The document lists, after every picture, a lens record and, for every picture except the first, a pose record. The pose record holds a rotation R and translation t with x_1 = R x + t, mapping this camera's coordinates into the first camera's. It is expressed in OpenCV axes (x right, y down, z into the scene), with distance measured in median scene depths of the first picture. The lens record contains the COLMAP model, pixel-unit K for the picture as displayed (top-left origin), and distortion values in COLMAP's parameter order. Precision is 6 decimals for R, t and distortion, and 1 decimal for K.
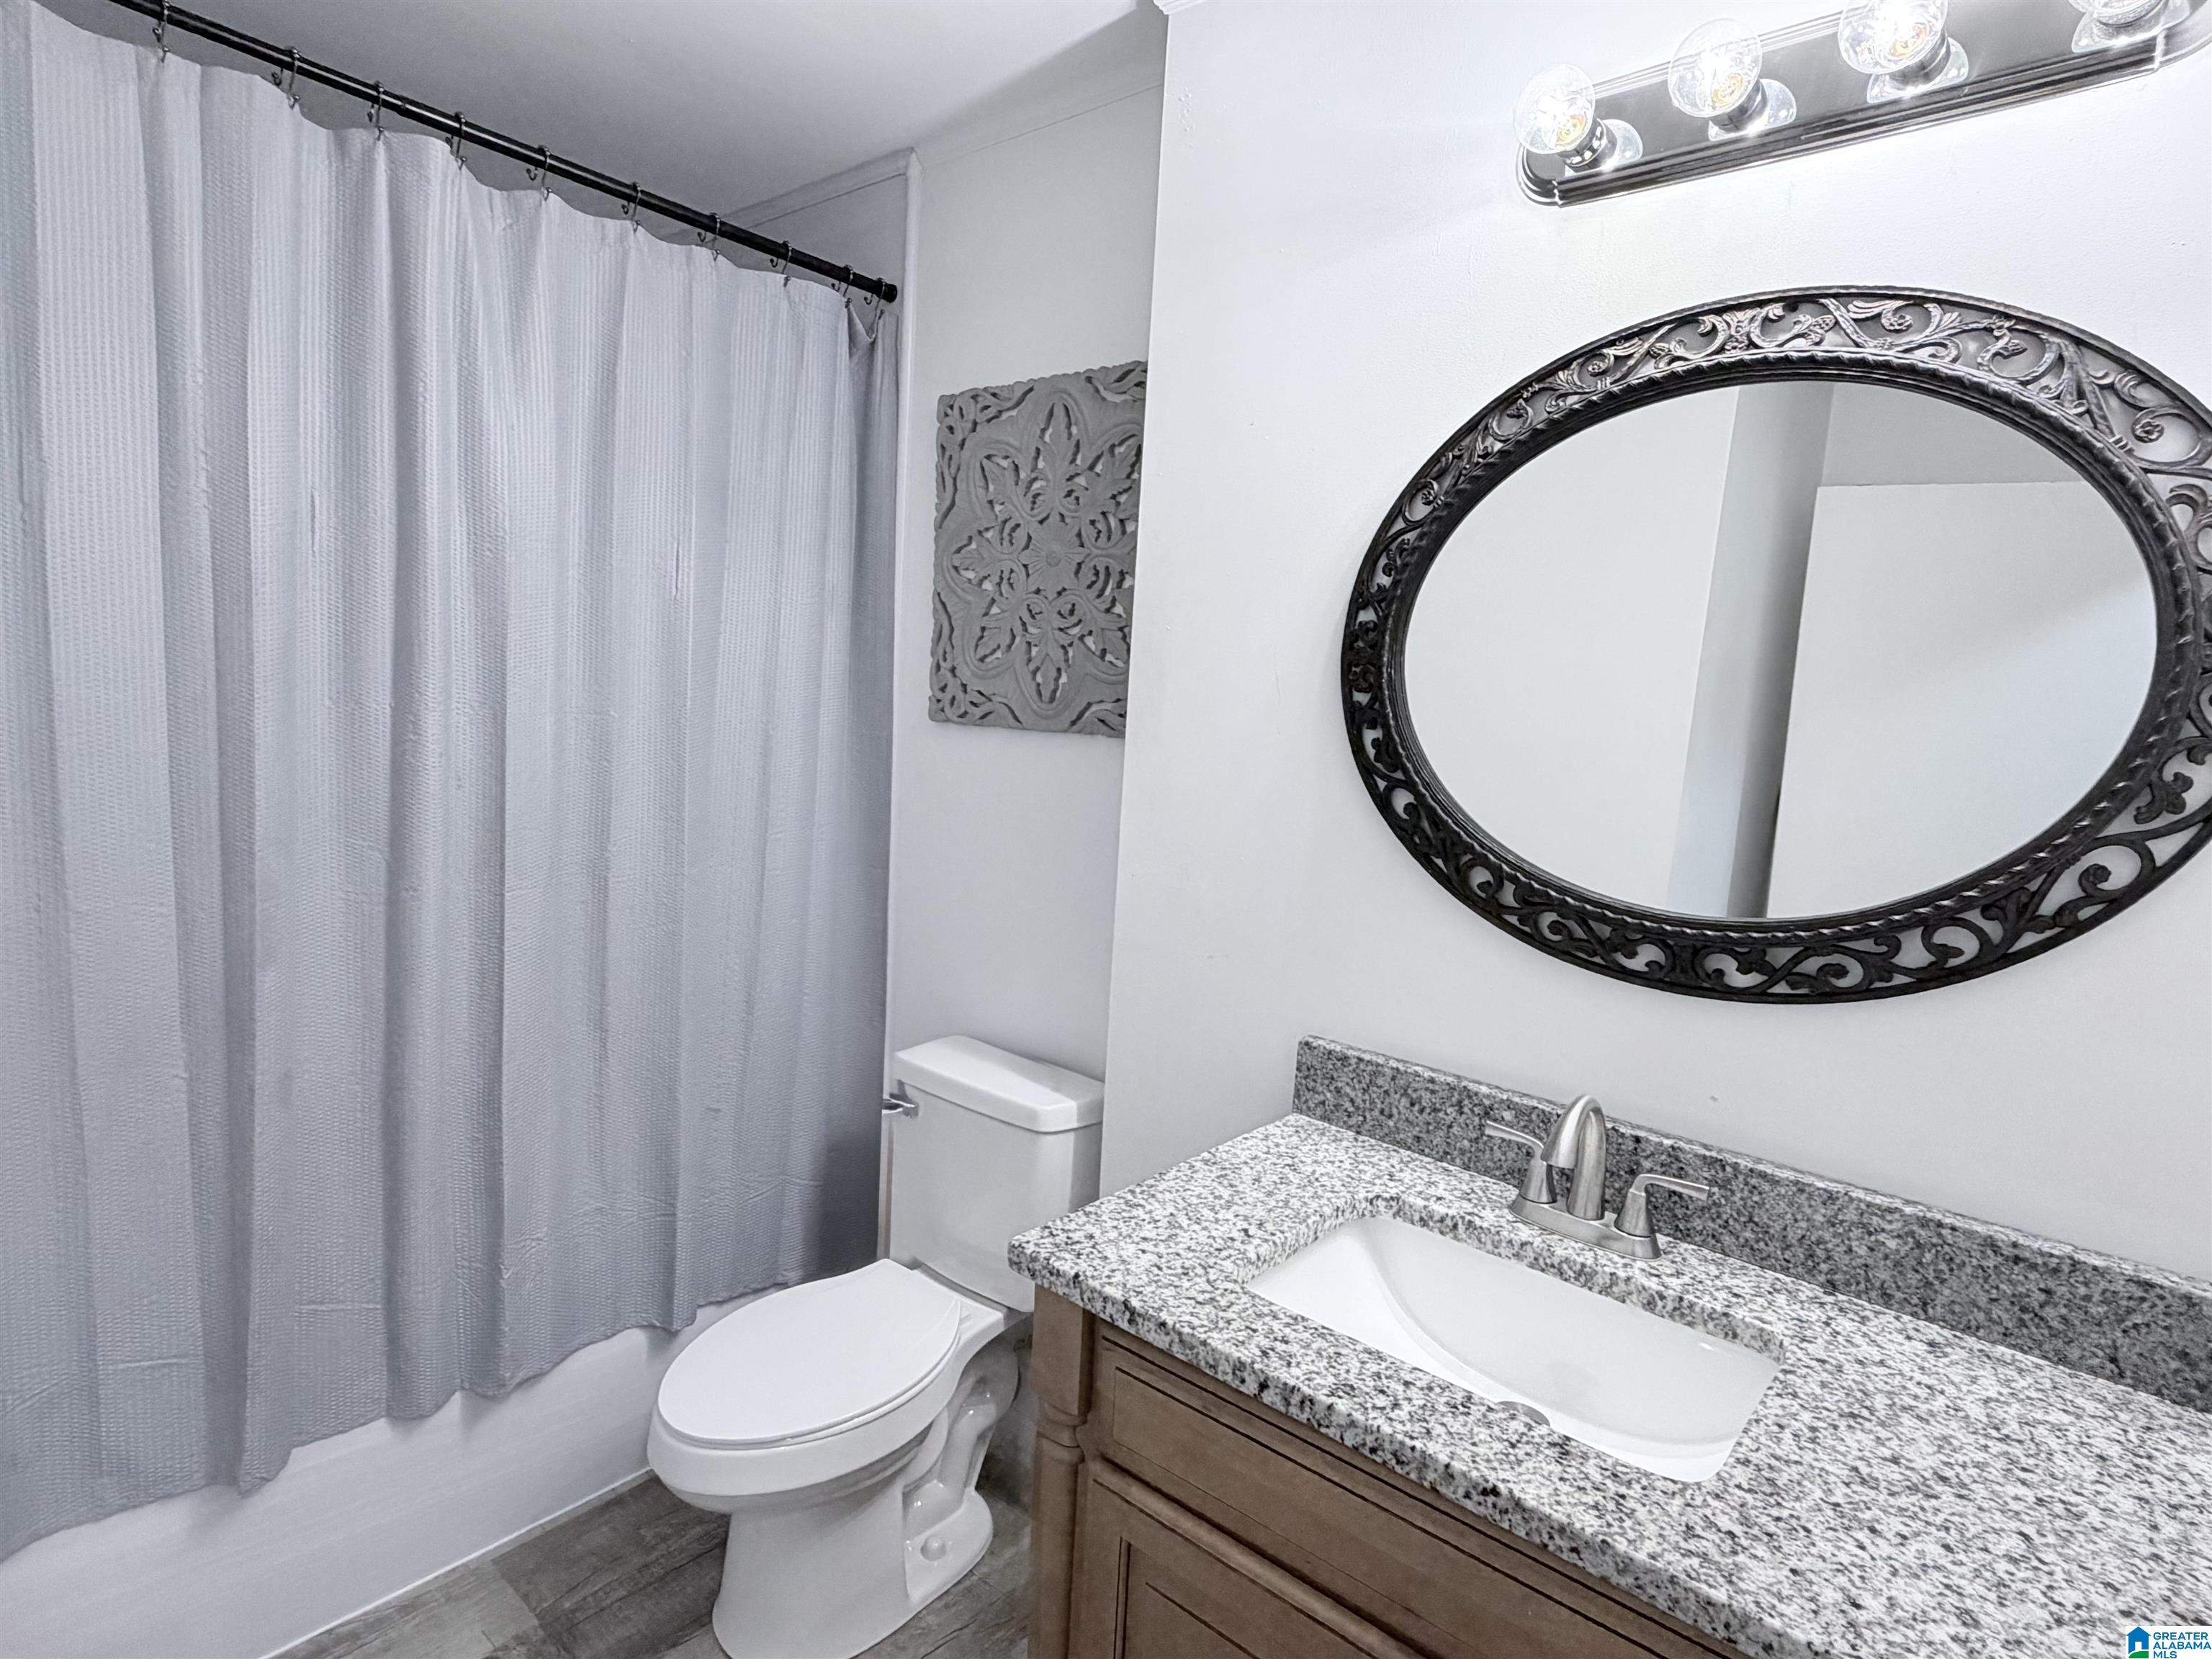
lens RADIAL K [[1184.1, 0, 1106.8], [0, 1184.1, 832.1], [0, 0, 1]] dist [-0.012192, -0.000189]
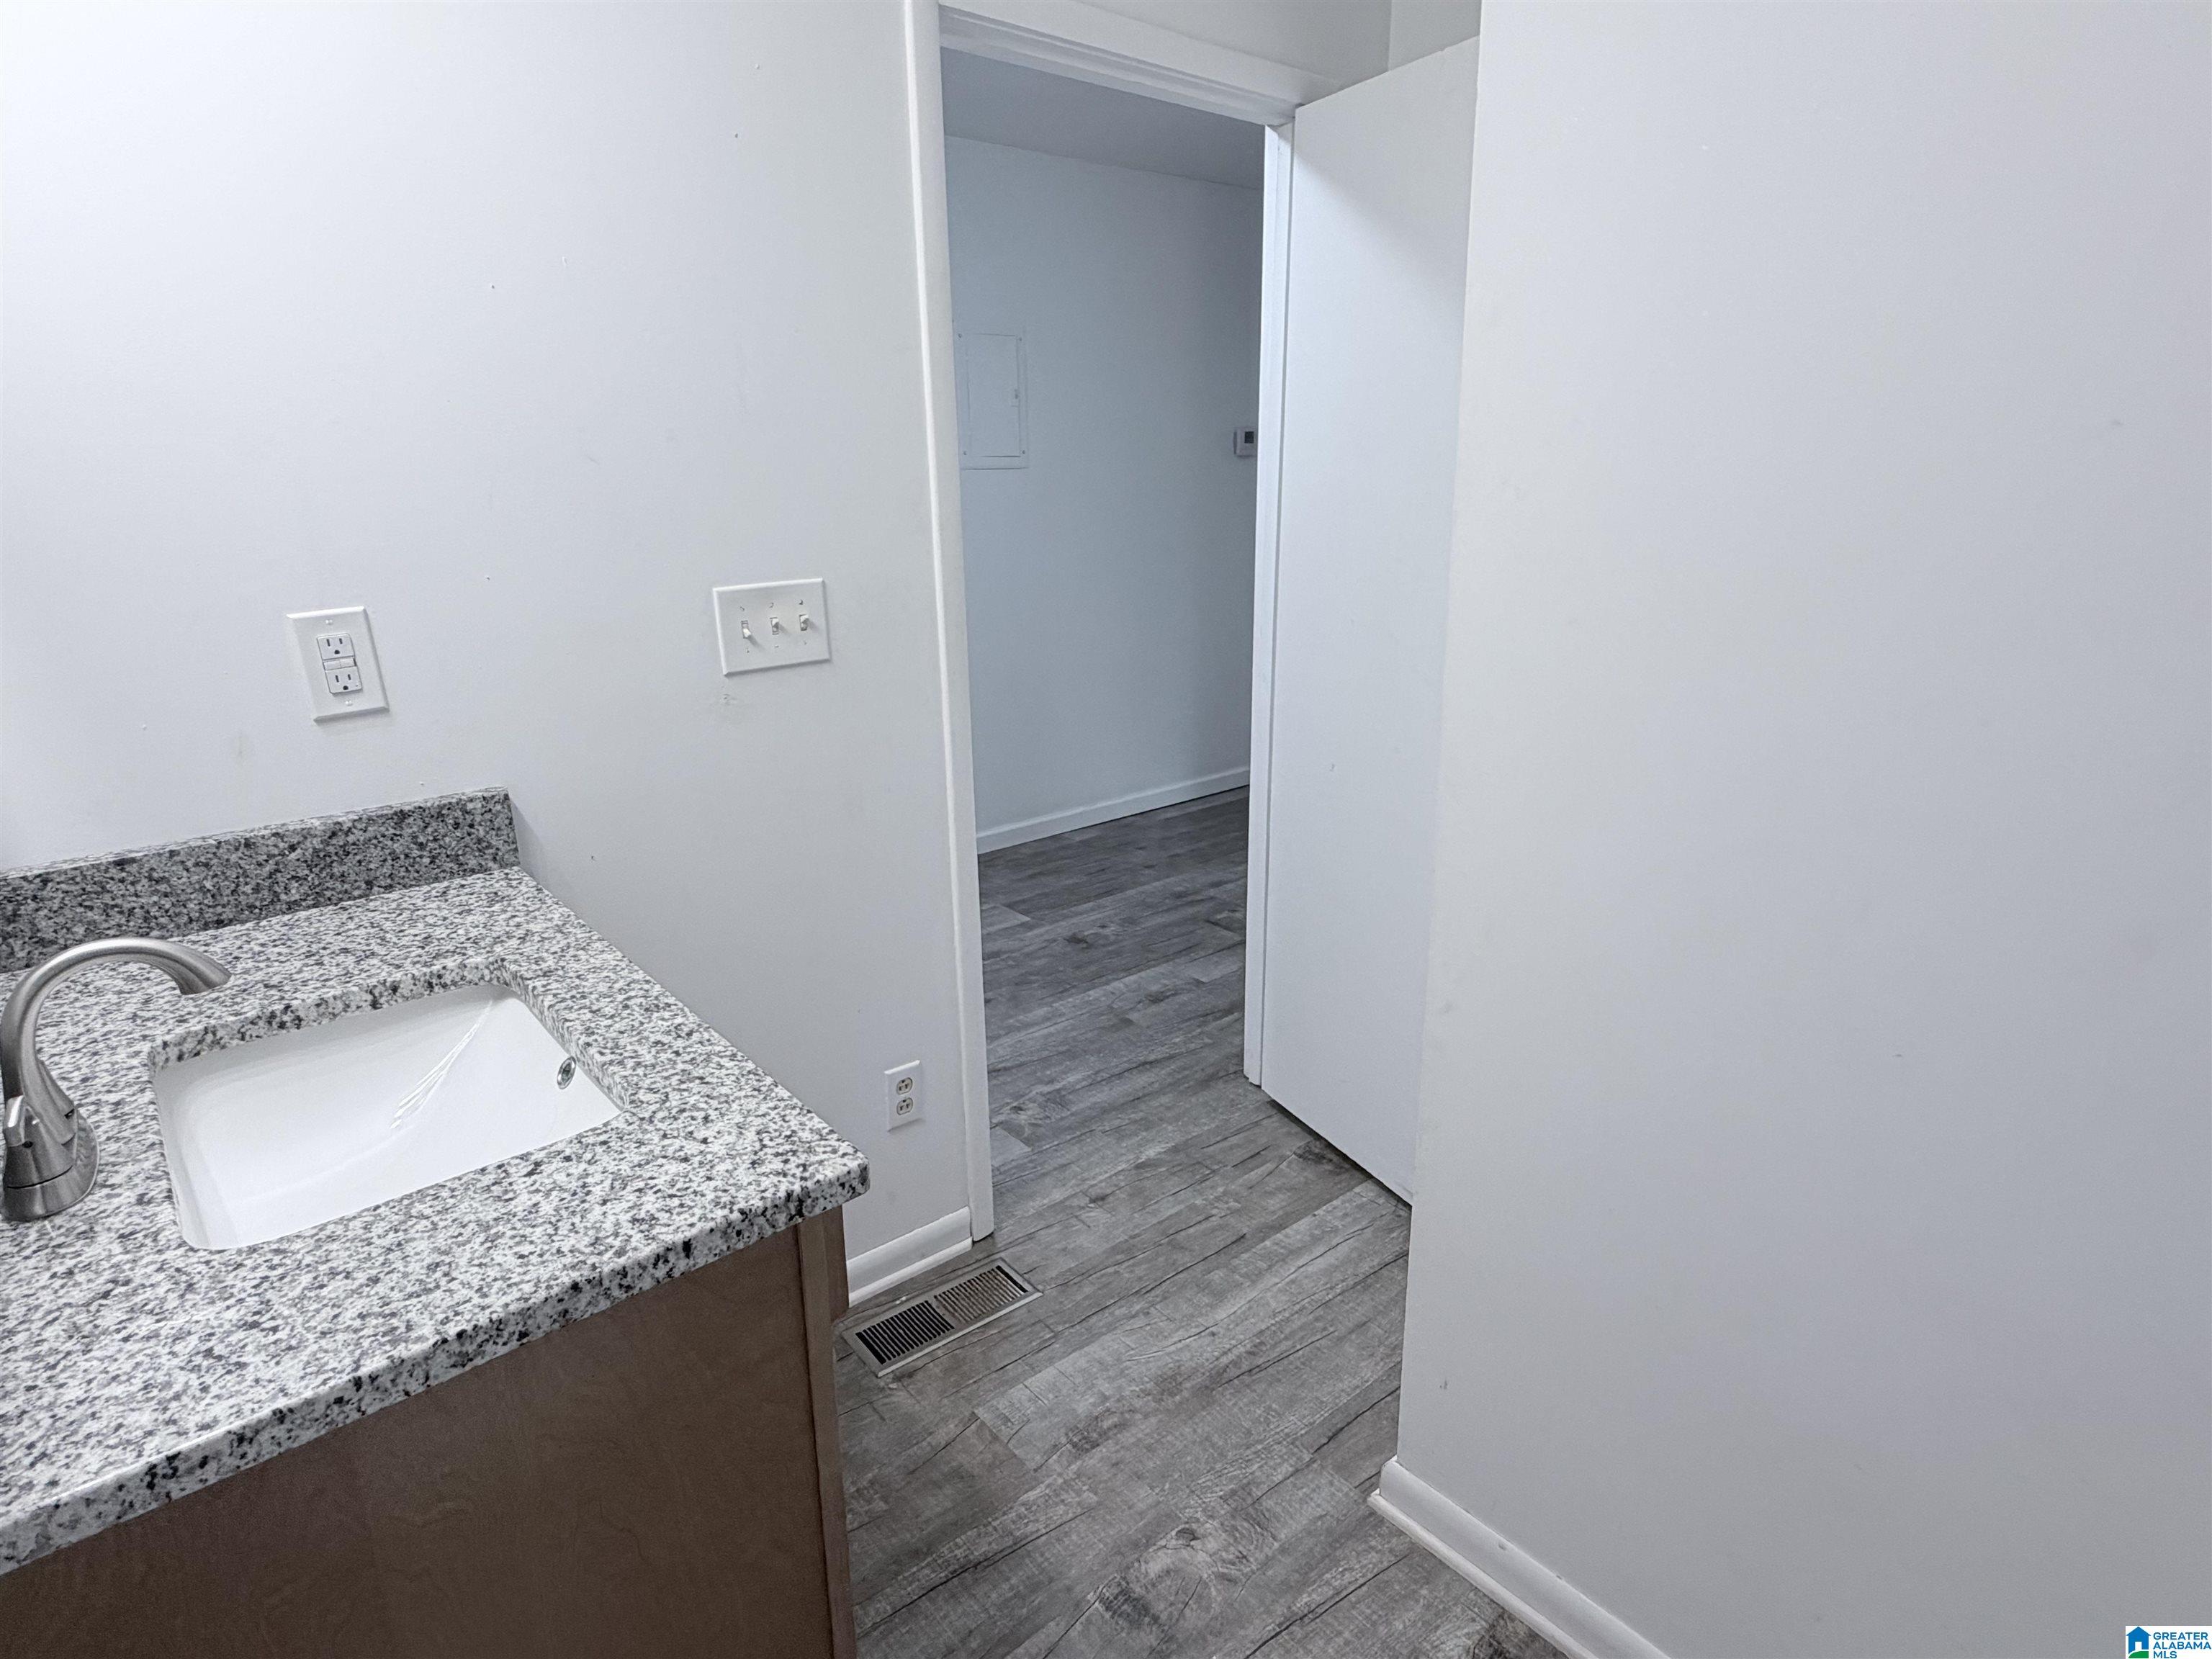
lens RADIAL K [[1184.1, 0, 1105.1], [0, 1184.1, 828.7], [0, 0, 1]] dist [-0.012192, -0.000189]
pose [[-0.987806, -0.090209, 0.126892, -0.326058], [-0.027800, 0.904131, 0.426351, -0.179655], [-0.153188, 0.417624, -0.895614, 1.650683]]
